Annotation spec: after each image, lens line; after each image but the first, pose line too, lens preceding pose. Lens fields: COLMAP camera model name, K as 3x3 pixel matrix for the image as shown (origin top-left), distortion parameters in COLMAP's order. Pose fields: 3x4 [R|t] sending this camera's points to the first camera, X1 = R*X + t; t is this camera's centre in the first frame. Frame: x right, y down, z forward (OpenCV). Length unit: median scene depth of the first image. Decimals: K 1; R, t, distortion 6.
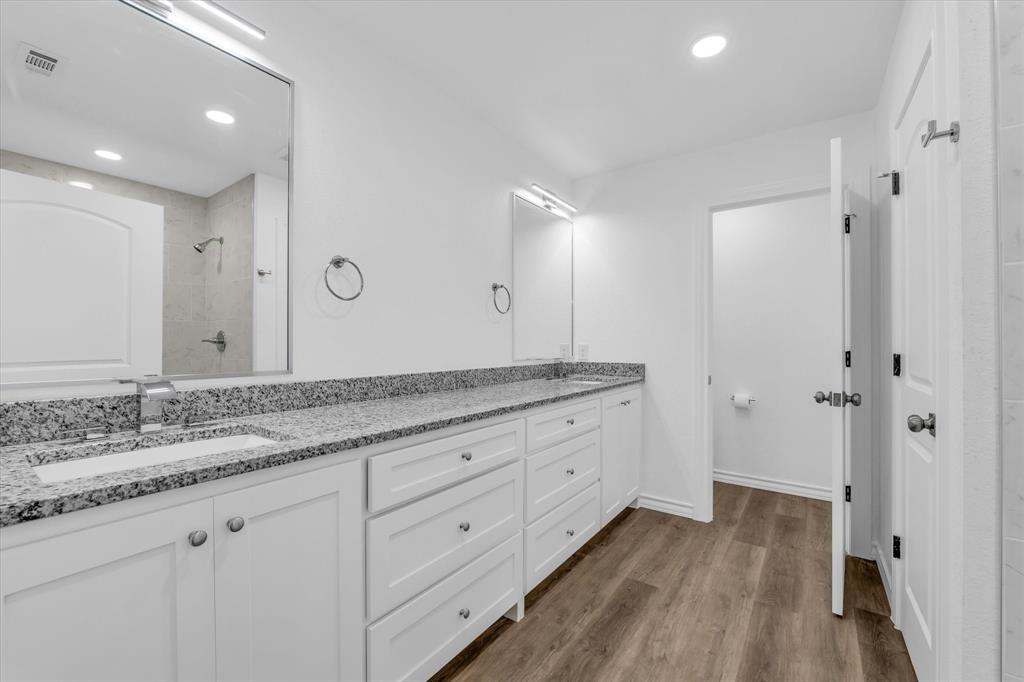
lens RADIAL K [[426.2, 0, 502.3], [0, 426.2, 344.5], [0, 0, 1]] dist [0.007329, -0.000563]
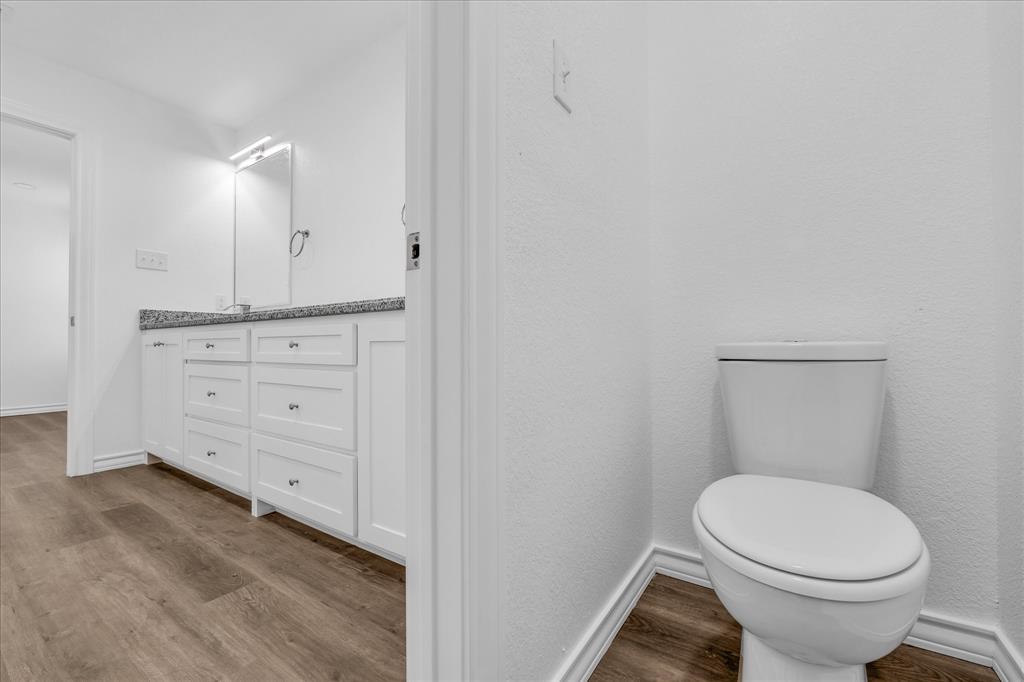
lens RADIAL K [[426.2, 0, 502.0], [0, 426.2, 342.6], [0, 0, 1]] dist [0.007329, -0.000563]
pose [[0.008904, -0.009666, -0.999914, 1.065647], [0.004562, 0.999943, -0.009626, 0.205626], [0.999950, -0.004475, 0.008948, 1.521431]]
